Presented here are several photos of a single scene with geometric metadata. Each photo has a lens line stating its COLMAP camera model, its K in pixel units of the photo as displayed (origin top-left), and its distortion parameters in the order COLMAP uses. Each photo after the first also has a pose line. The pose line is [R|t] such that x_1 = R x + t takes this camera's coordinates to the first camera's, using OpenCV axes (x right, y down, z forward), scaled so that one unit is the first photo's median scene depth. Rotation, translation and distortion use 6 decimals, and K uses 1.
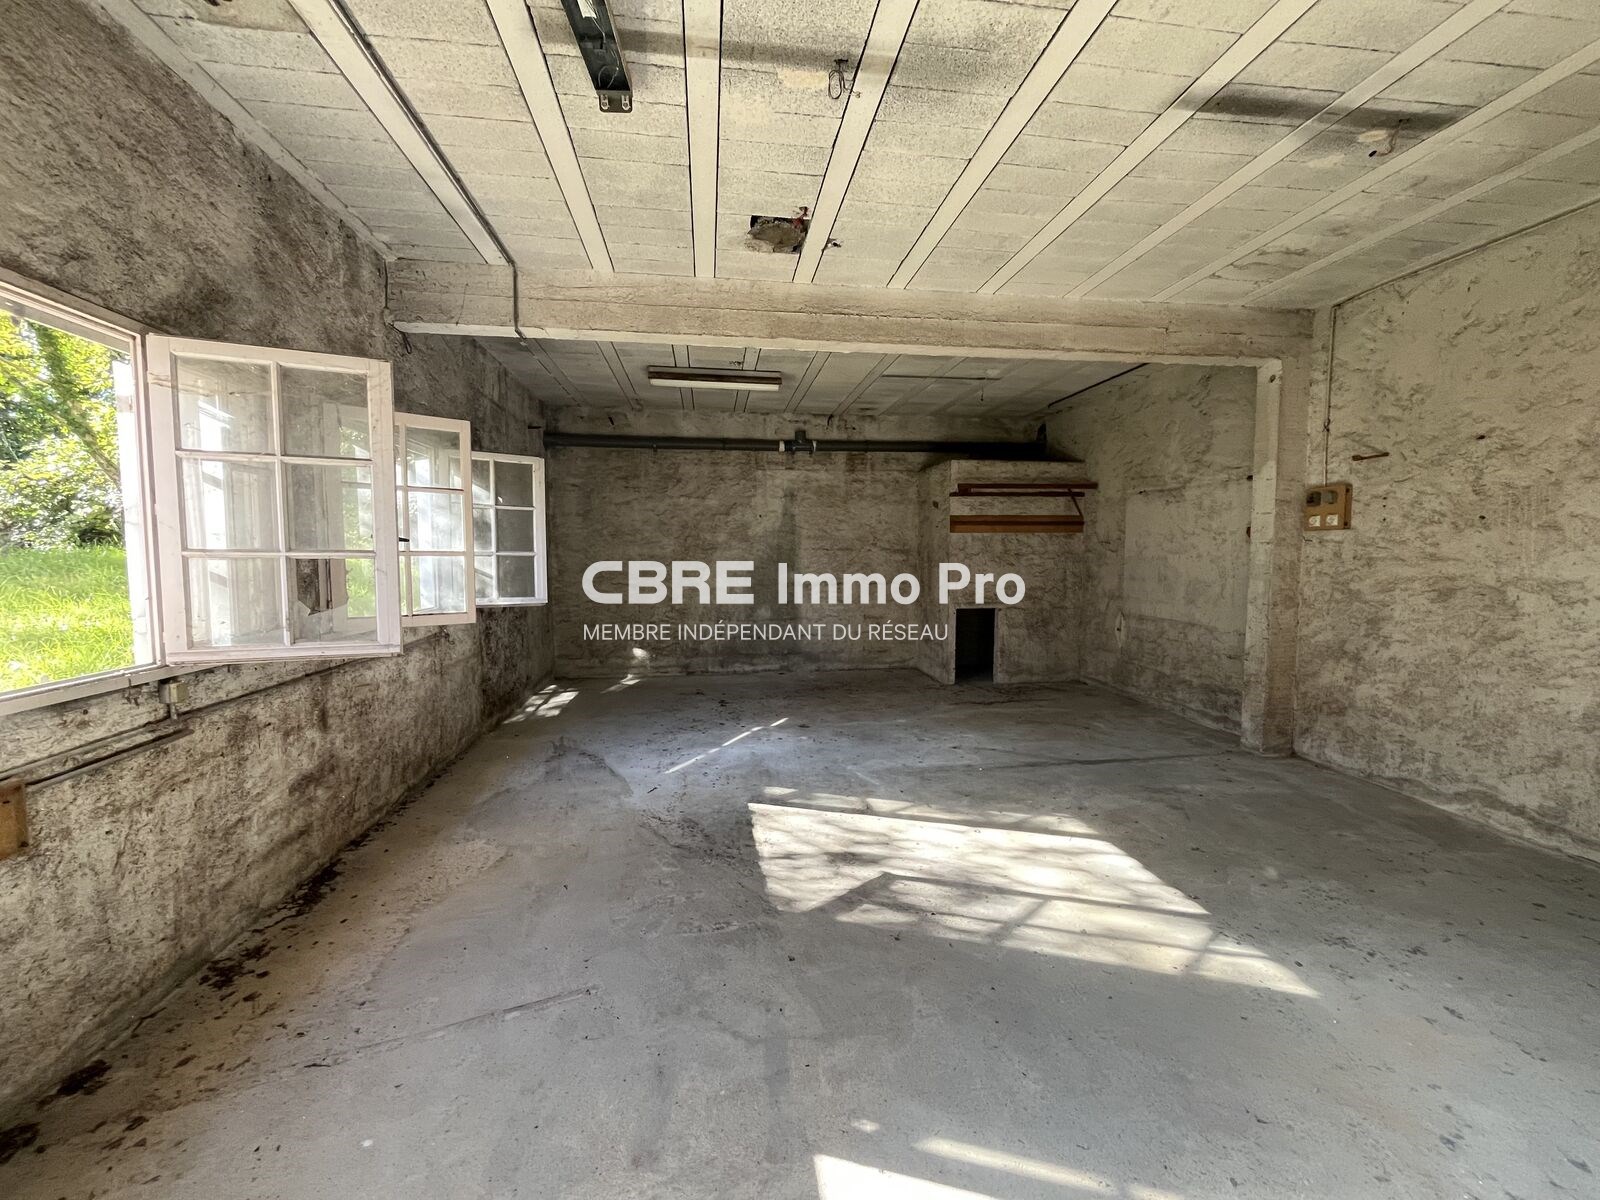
lens RADIAL K [[646.7, 0, 799.6], [0, 646.7, 597.1], [0, 0, 1]] dist [-0.001427, -0.000475]
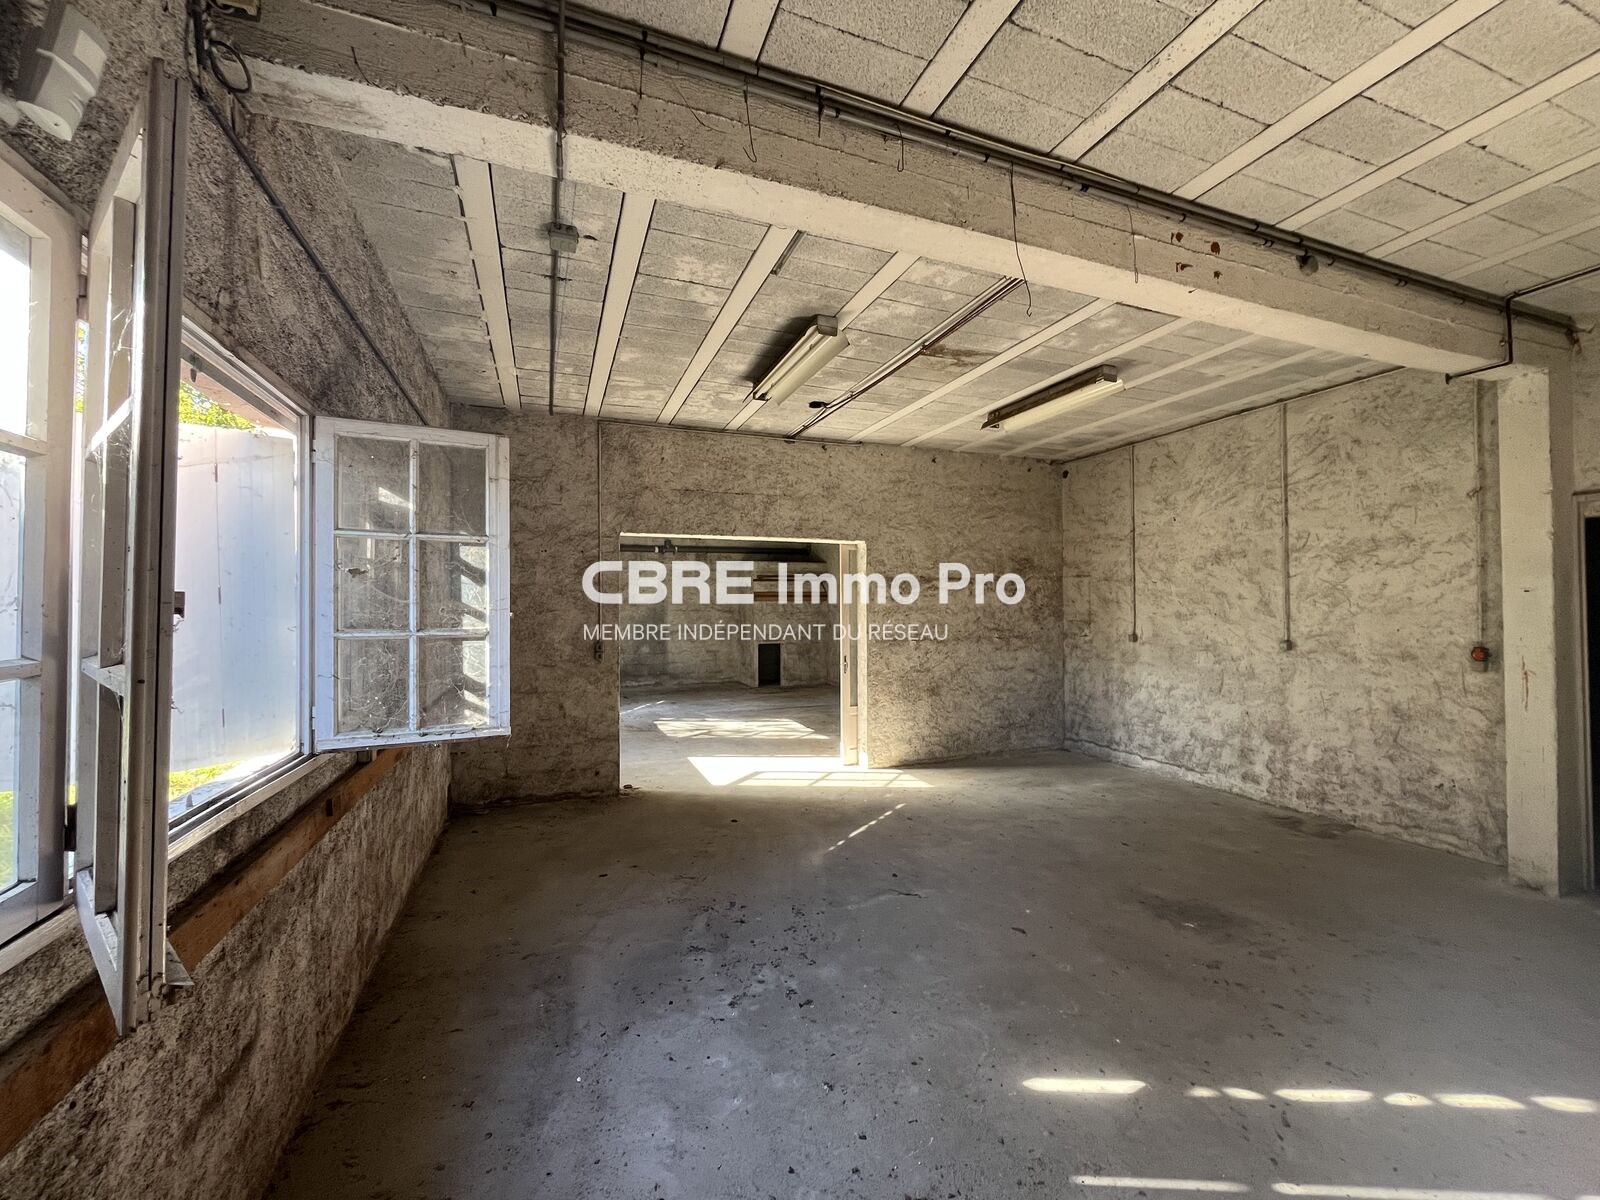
lens RADIAL K [[646.7, 0, 793.4], [0, 646.7, 598.3], [0, 0, 1]] dist [-0.001427, -0.000475]
pose [[0.975921, 0.001588, 0.218120, -0.065669], [0.016895, 0.996419, -0.082848, 0.054025], [-0.217471, 0.084538, 0.972399, -0.980219]]
